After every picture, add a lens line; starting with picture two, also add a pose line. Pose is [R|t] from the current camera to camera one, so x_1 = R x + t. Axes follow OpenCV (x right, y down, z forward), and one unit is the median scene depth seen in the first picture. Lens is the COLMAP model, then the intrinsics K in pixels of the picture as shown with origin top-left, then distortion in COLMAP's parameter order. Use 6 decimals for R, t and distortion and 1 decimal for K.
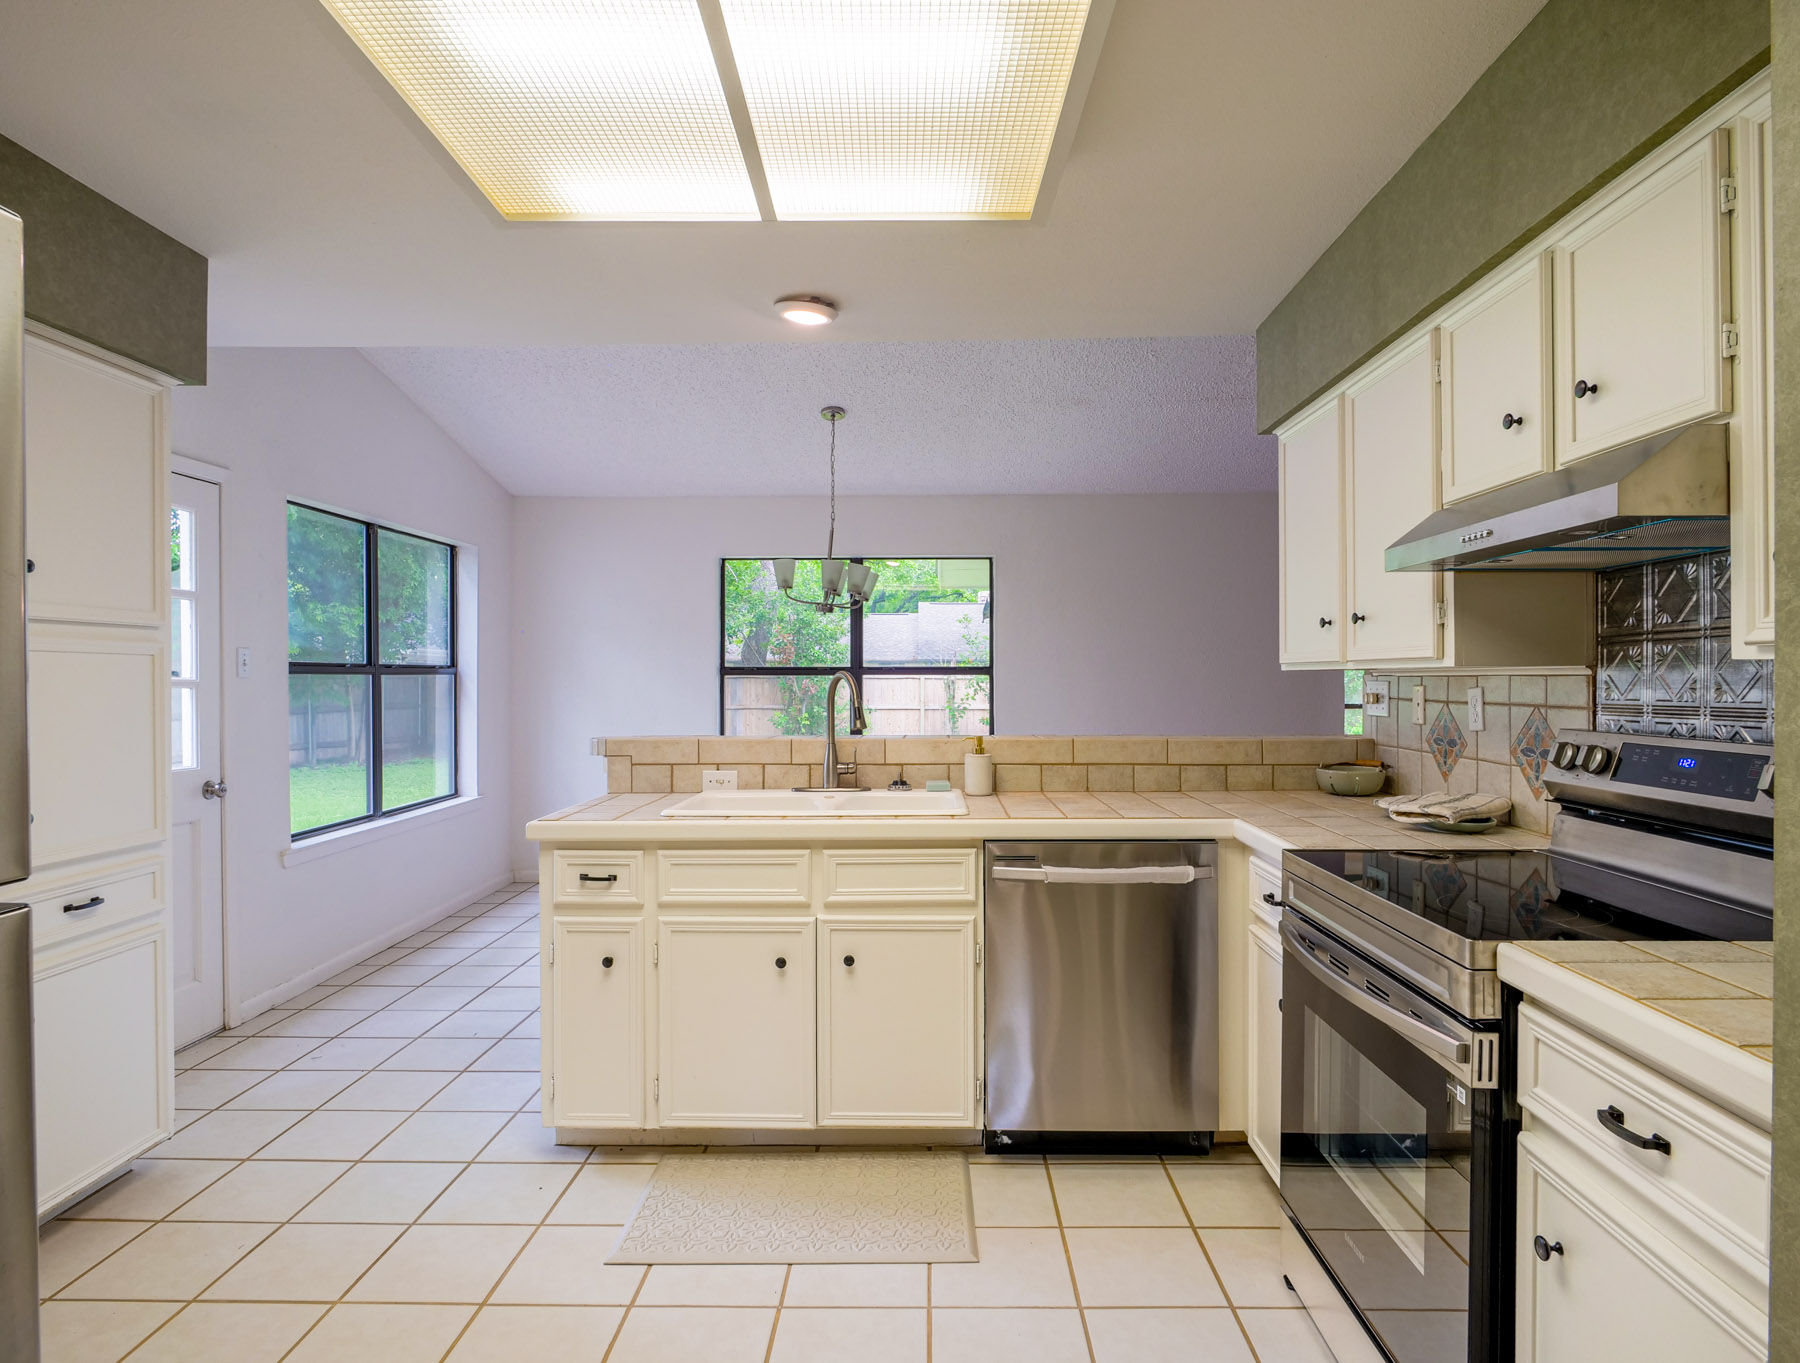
lens RADIAL K [[1012.1, 0, 912.1], [0, 1012.1, 676.3], [0, 0, 1]] dist [-0.003203, 0.000517]
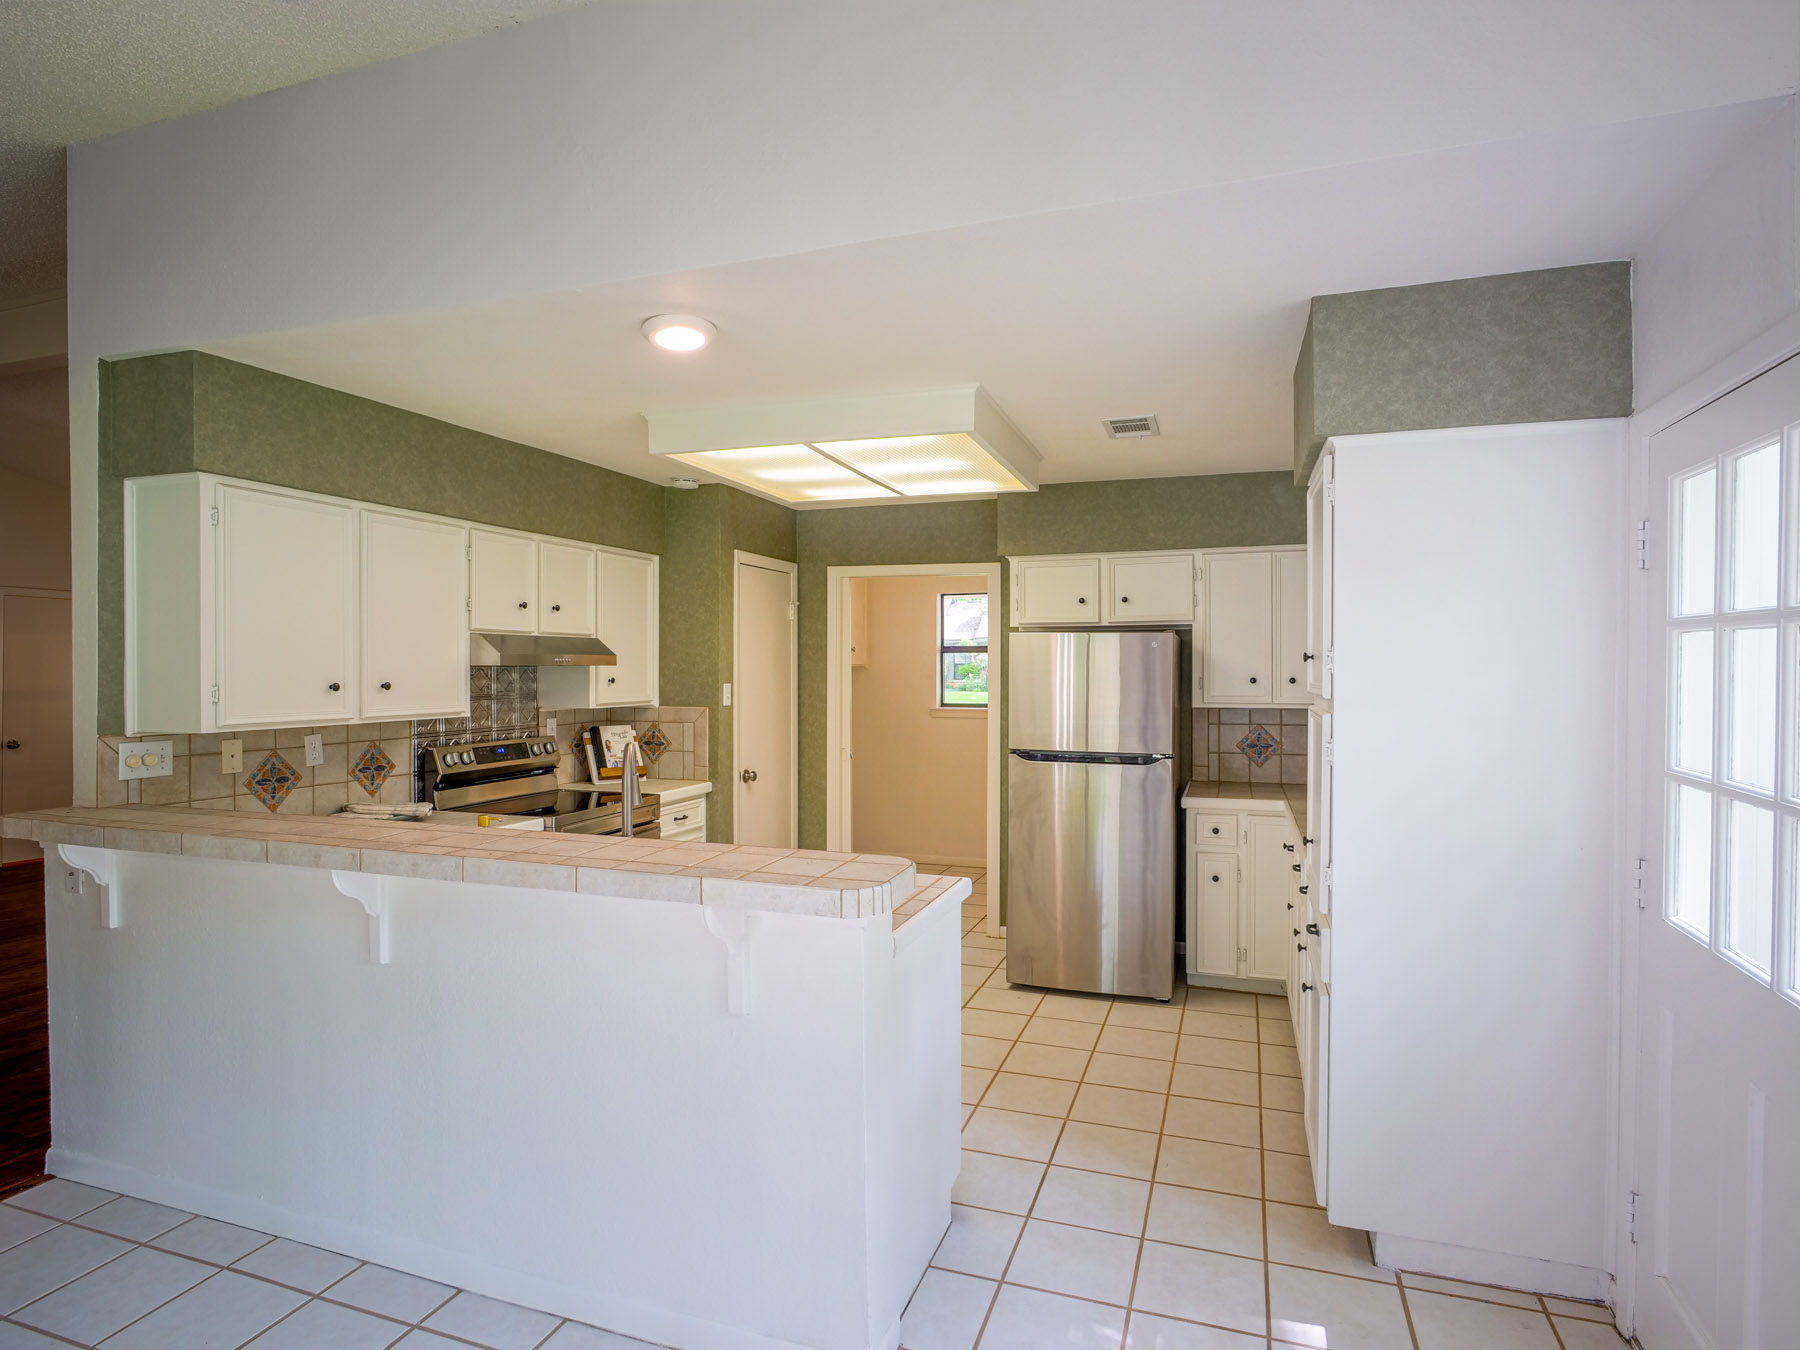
lens RADIAL K [[986.4, 0, 905.6], [0, 986.4, 674.9], [0, 0, 1]] dist [-0.017007, 0.003808]
pose [[-0.951518, 0.000455, 0.307593, -0.637256], [0.002294, 0.999982, 0.005618, -0.076917], [-0.307585, 0.006051, -0.951501, 2.022456]]
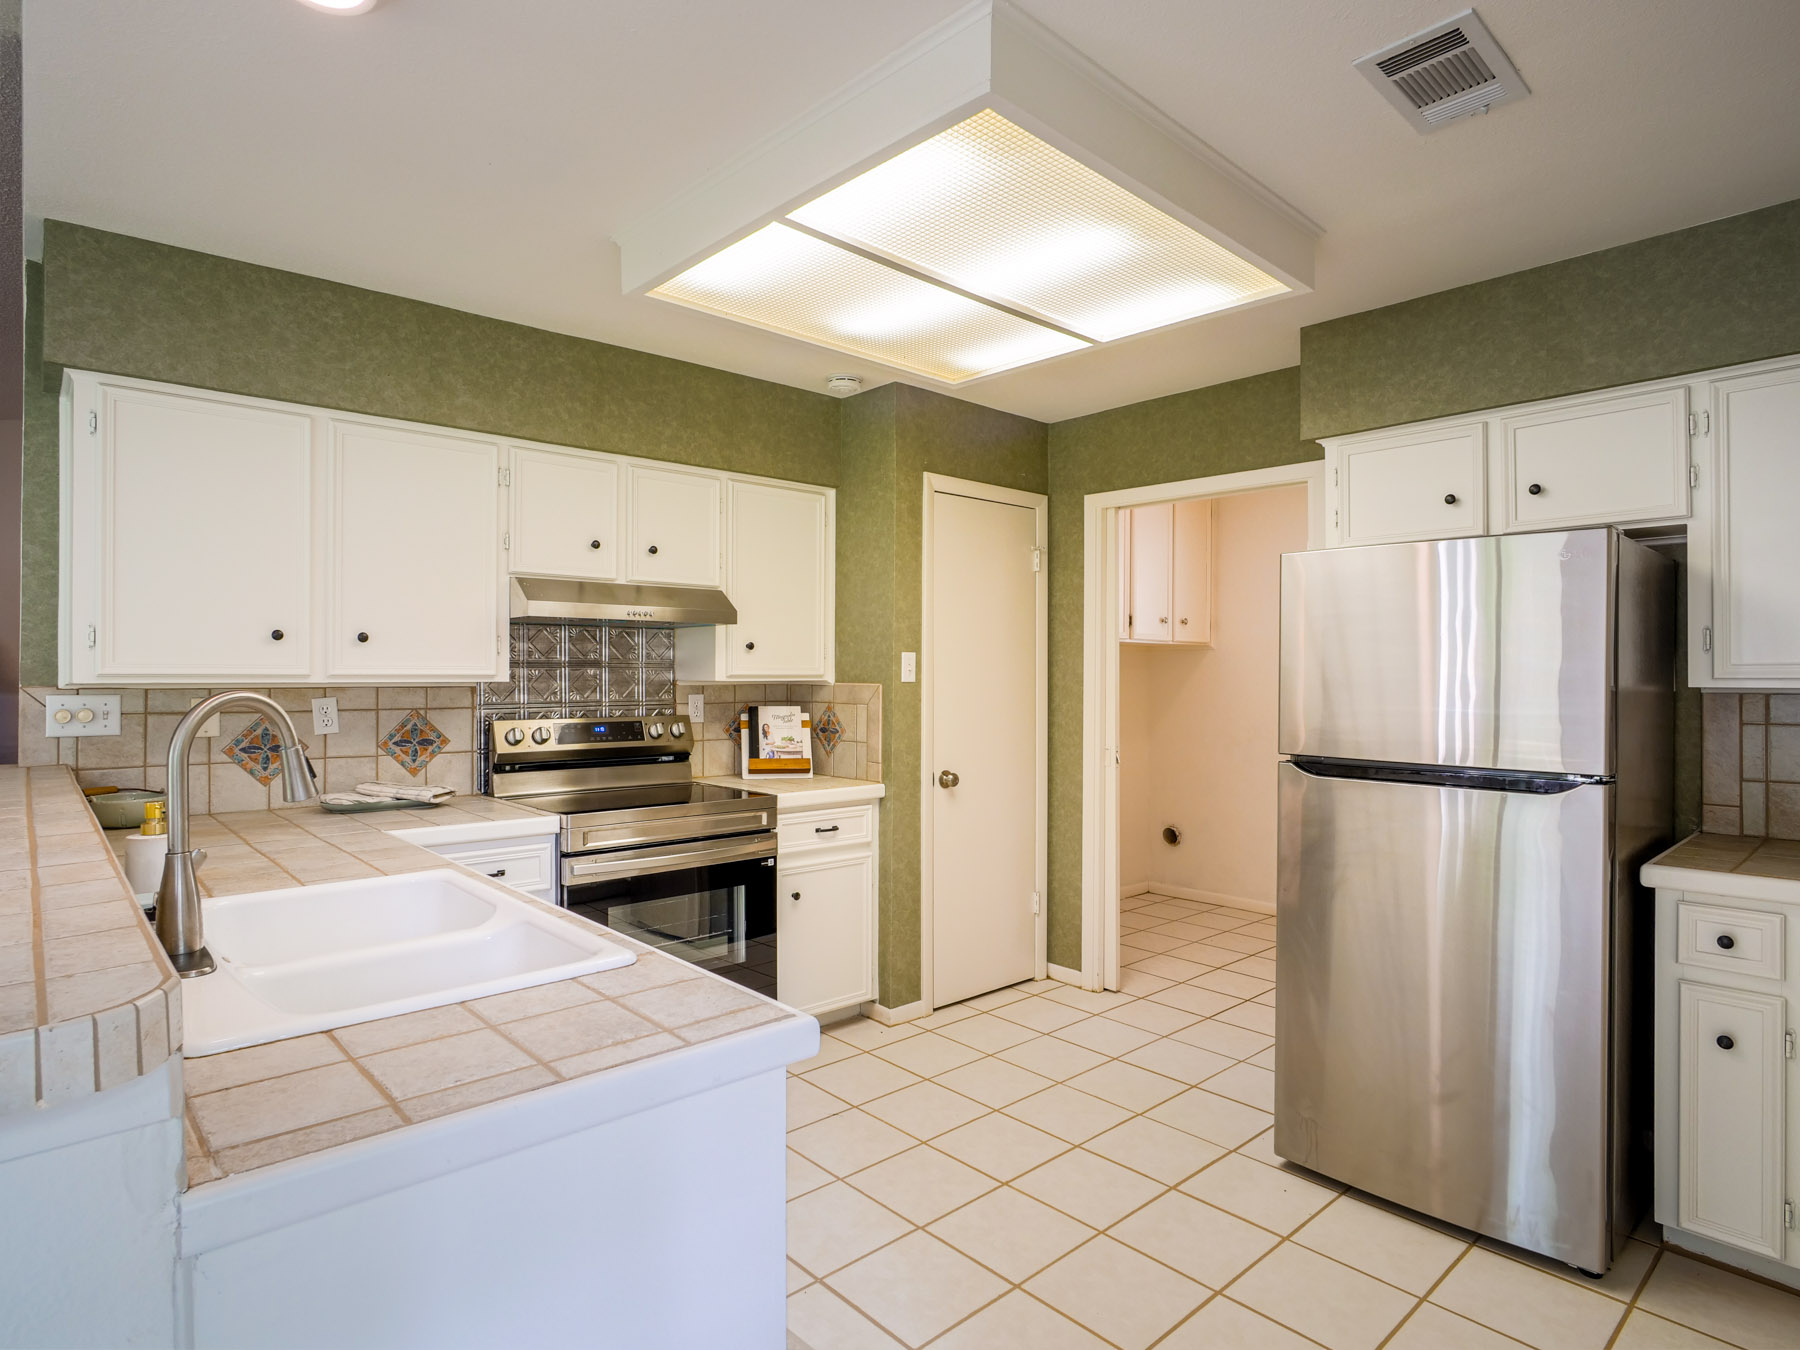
lens RADIAL K [[986.4, 0, 899.1], [0, 986.4, 674.6], [0, 0, 1]] dist [-0.017007, 0.003808]
pose [[-0.687097, 0.000946, 0.726565, -0.739659], [-0.001773, 0.999994, -0.002979, -0.013835], [-0.726564, -0.003336, -0.687091, 1.290622]]
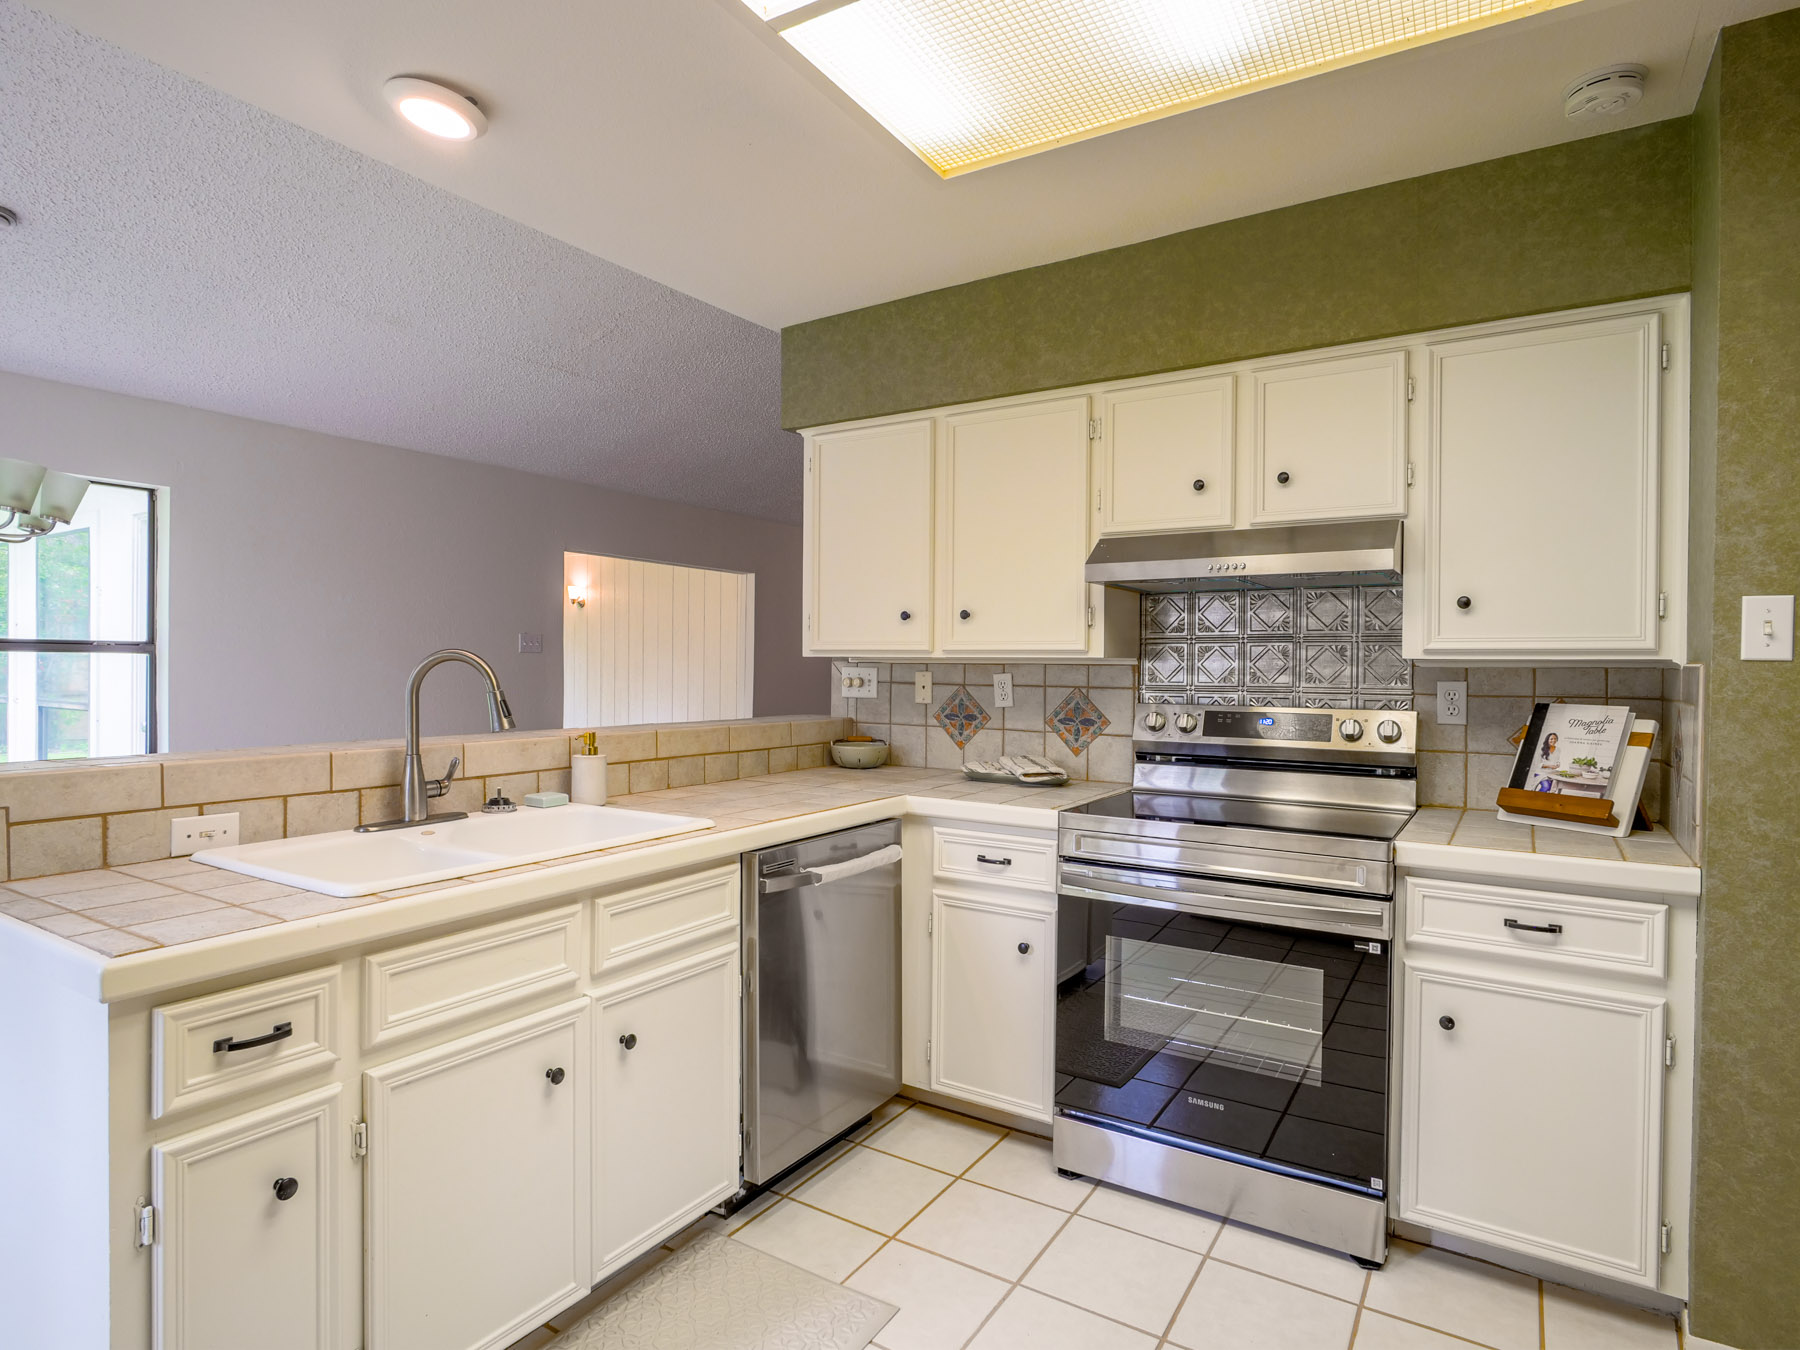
lens RADIAL K [[986.4, 0, 900.8], [0, 986.4, 672.0], [0, 0, 1]] dist [-0.017007, 0.003808]
pose [[0.519922, 0.001138, 0.854213, -0.570142], [-0.012128, 0.999908, 0.006049, 0.003556], [-0.854128, -0.013505, 0.519888, 0.458030]]
